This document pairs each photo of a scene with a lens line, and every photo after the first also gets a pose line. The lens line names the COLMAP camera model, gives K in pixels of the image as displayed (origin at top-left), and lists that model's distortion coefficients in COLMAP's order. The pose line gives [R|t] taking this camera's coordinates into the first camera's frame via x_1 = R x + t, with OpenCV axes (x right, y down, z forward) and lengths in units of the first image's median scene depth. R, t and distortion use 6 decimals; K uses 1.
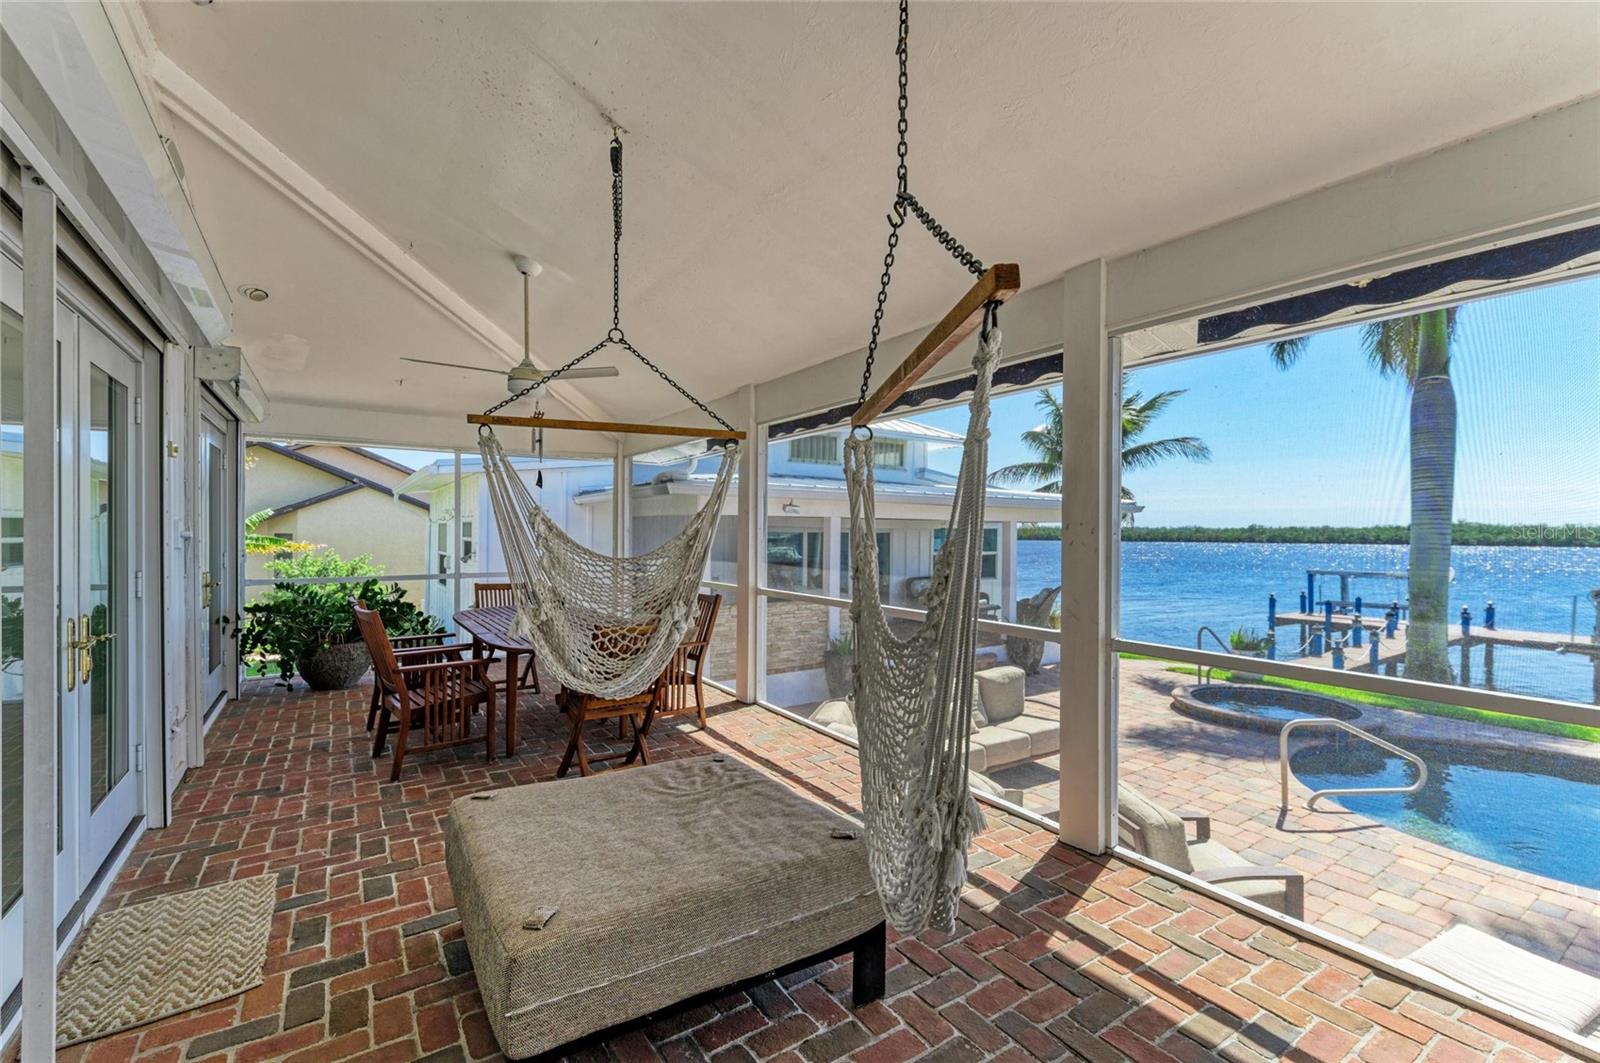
lens RADIAL K [[699.2, 0, 801.3], [0, 699.2, 534.3], [0, 0, 1]] dist [0.012410, -0.000215]
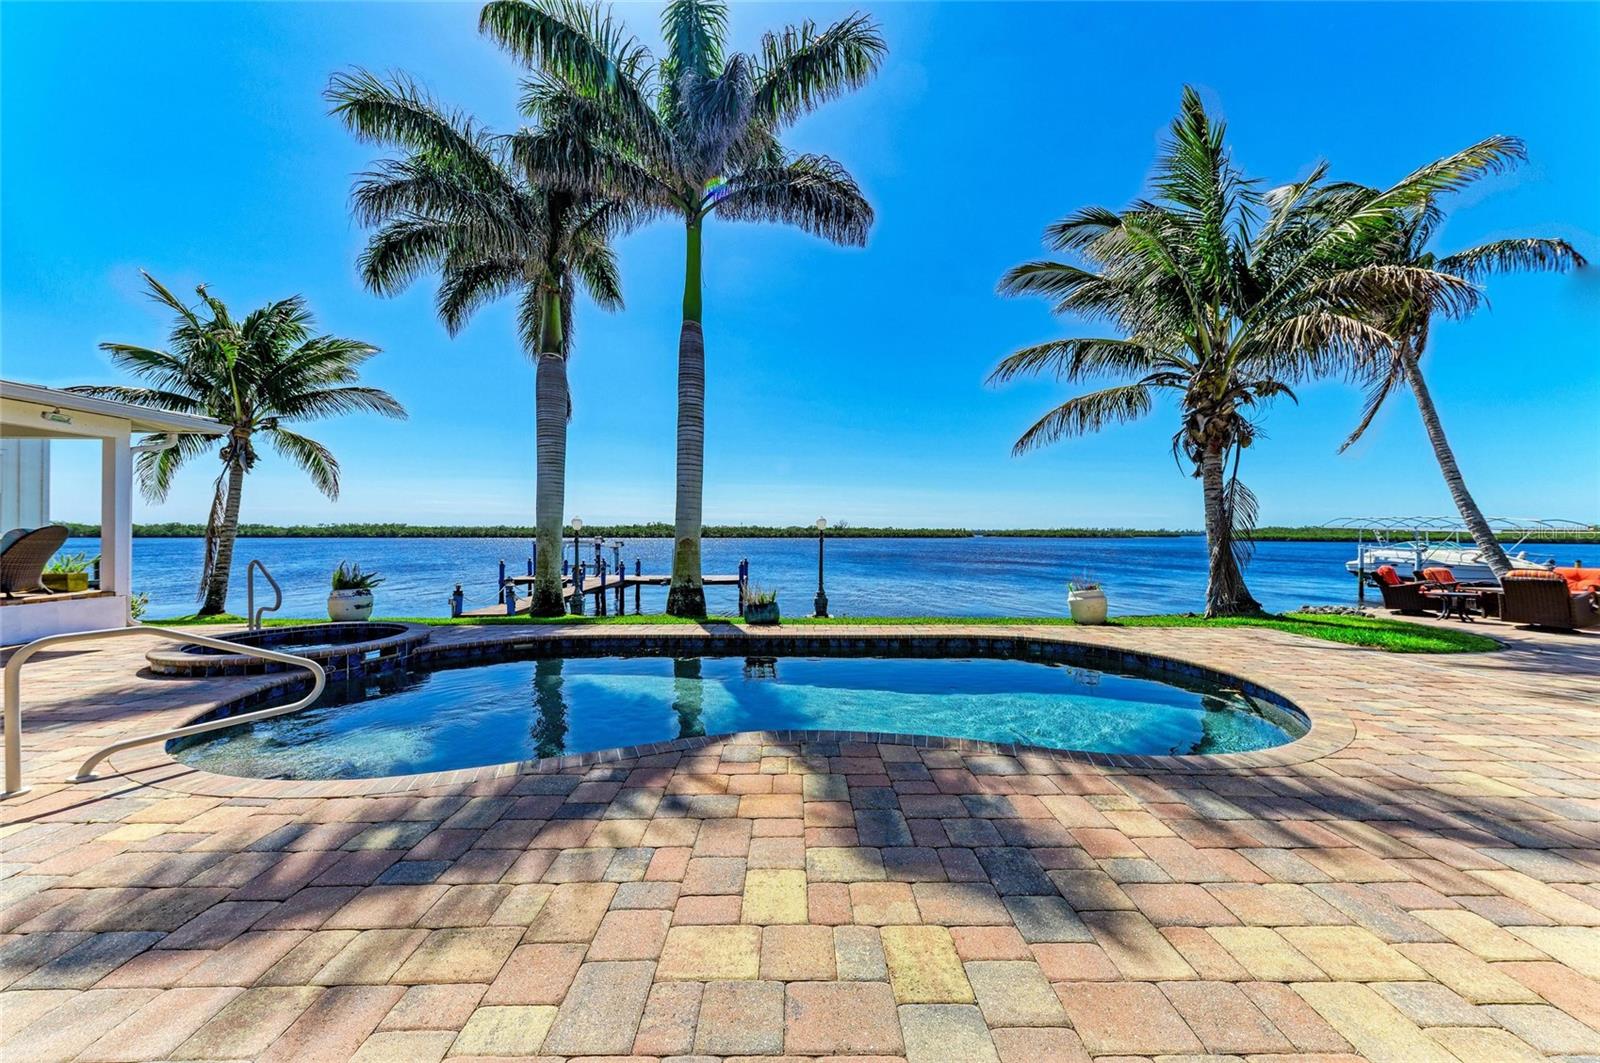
lens RADIAL K [[576.5, 0, 800.9], [0, 576.5, 531.7], [0, 0, 1]] dist [0.005603, -0.000439]
pose [[0.552949, -0.002013, 0.833213, 0.329151], [0.004506, 0.999990, -0.000575, 0.091178], [-0.833203, 0.004072, 0.552952, 0.106088]]
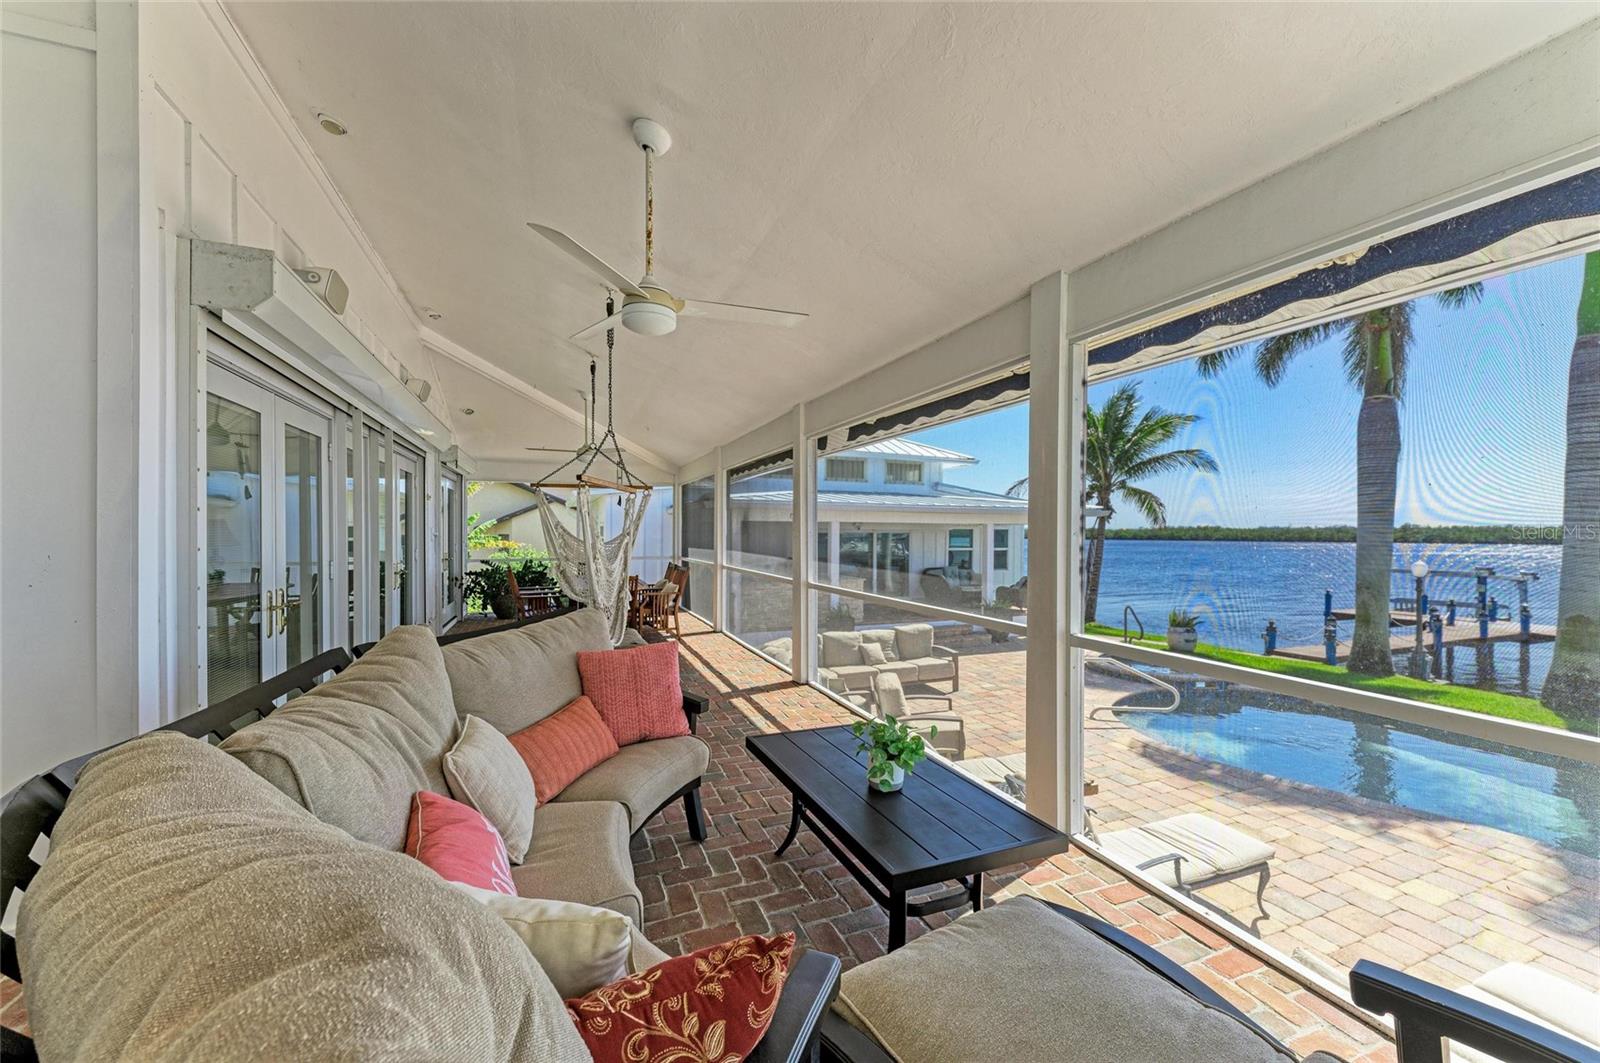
lens RADIAL K [[620.8, 0, 800.6], [0, 620.8, 535.1], [0, 0, 1]] dist [0.012528, -0.000316]
pose [[0.978791, -0.000108, -0.204860, 0.199037], [0.000279, 1.000000, 0.000804, 0.001270], [0.204859, -0.000844, 0.978791, -0.207046]]
